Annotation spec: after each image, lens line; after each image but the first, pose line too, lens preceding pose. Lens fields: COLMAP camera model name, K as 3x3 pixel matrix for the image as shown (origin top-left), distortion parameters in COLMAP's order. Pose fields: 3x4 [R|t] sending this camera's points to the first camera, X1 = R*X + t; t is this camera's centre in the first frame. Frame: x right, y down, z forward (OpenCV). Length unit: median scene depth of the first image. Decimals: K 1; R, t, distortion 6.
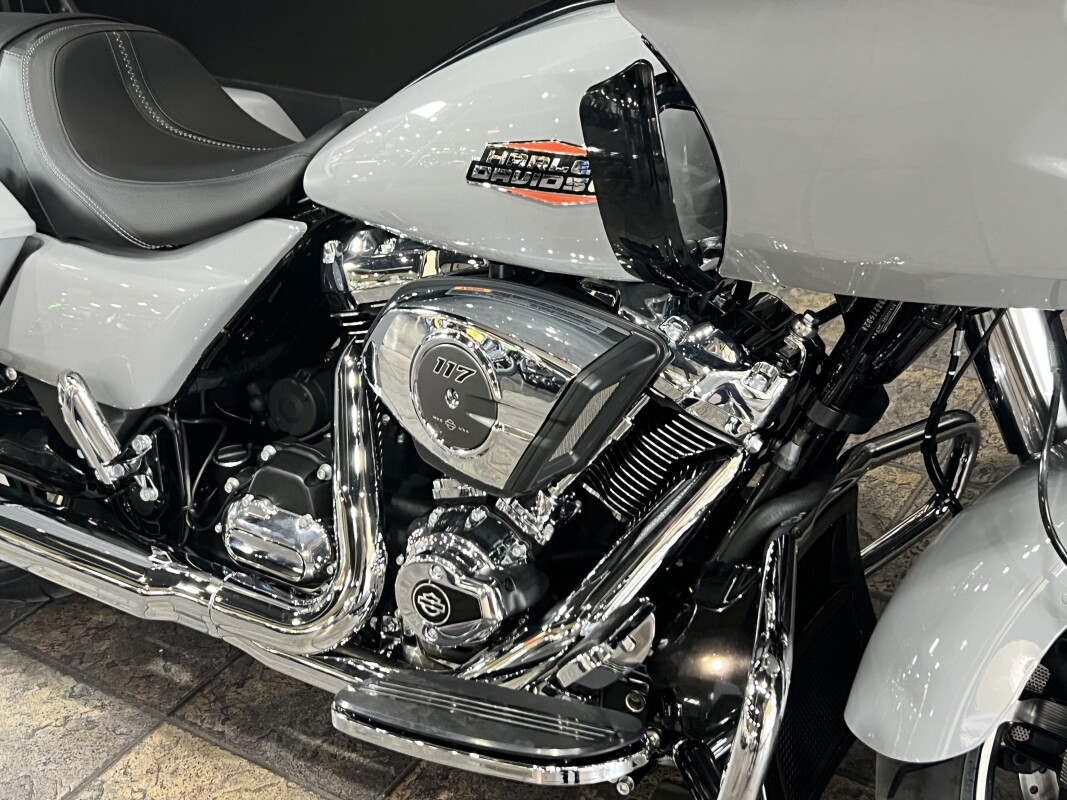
lens RADIAL K [[1340.4, 0, 530.8], [0, 1340.4, 404.5], [0, 0, 1]] dist [0.076829, 0.000000]
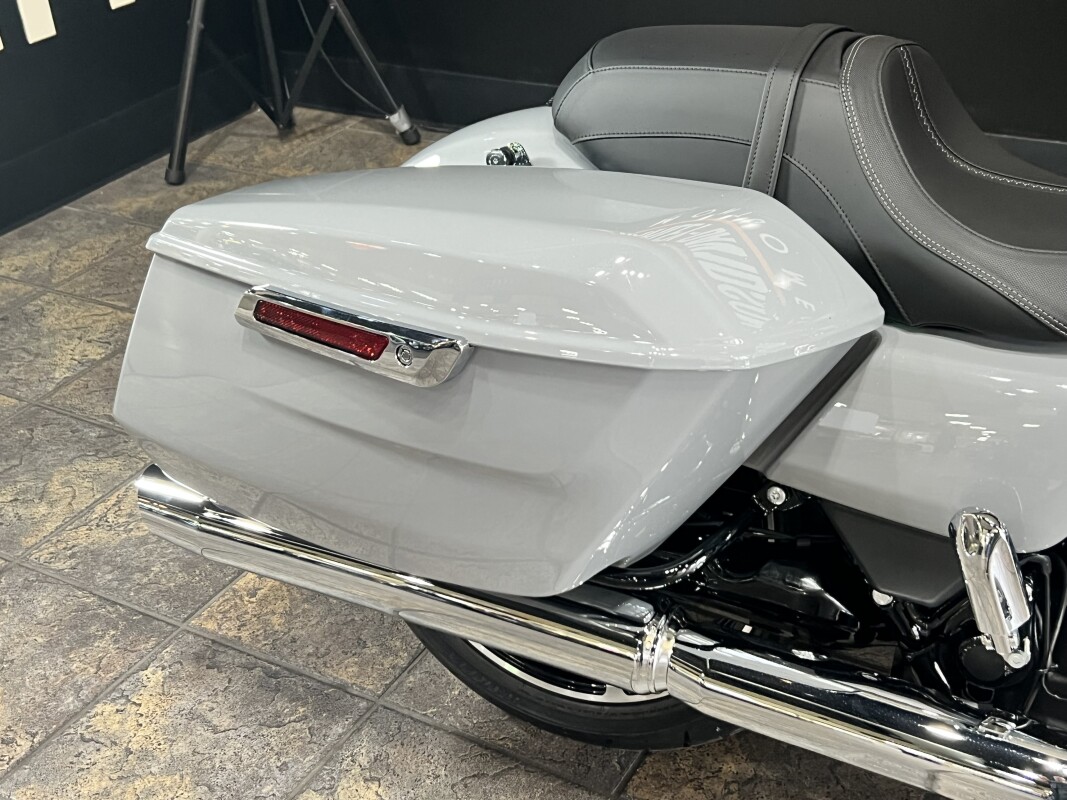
lens RADIAL K [[1340.4, 0, 524.6], [0, 1340.4, 397.9], [0, 0, 1]] dist [0.076829, 0.000000]
pose [[0.999479, -0.031445, -0.007287, -0.565920], [0.031631, 0.999138, 0.026901, -0.111634], [0.006435, -0.027117, 0.999612, 0.252205]]
